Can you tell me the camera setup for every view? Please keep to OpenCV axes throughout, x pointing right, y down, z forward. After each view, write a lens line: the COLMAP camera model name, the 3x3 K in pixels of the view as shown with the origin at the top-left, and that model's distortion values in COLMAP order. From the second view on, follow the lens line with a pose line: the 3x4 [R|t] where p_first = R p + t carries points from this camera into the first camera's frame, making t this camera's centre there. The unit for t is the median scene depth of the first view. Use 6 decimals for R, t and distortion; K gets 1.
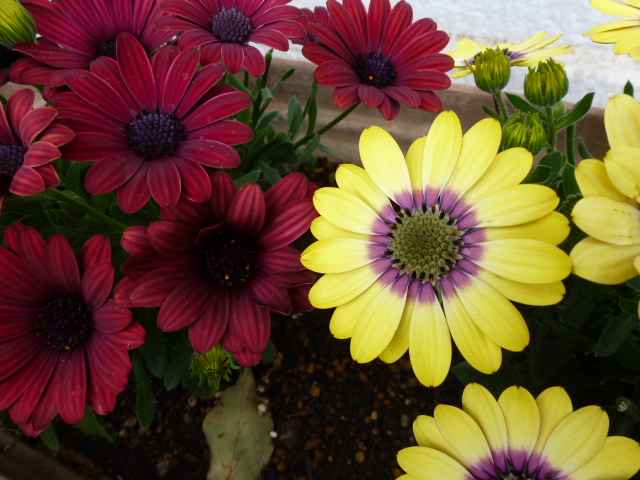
lens RADIAL K [[445.2, 0, 320.0], [0, 445.2, 240.0], [0, 0, 1]] dist [-0.051325, -0.000091]
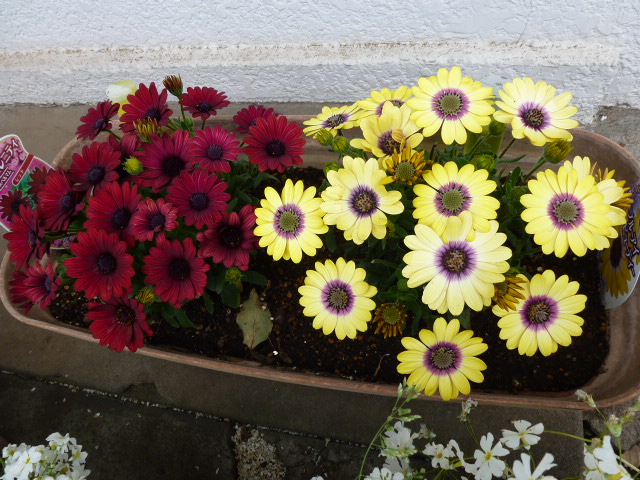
lens RADIAL K [[445.2, 0, 320.0], [0, 445.2, 240.0], [0, 0, 1]] dist [-0.051325, -0.000091]
pose [[0.982574, -0.184780, -0.020137, 0.451297], [0.185839, 0.978685, 0.087398, -0.090972], [0.003558, -0.089617, 0.995970, -2.041033]]
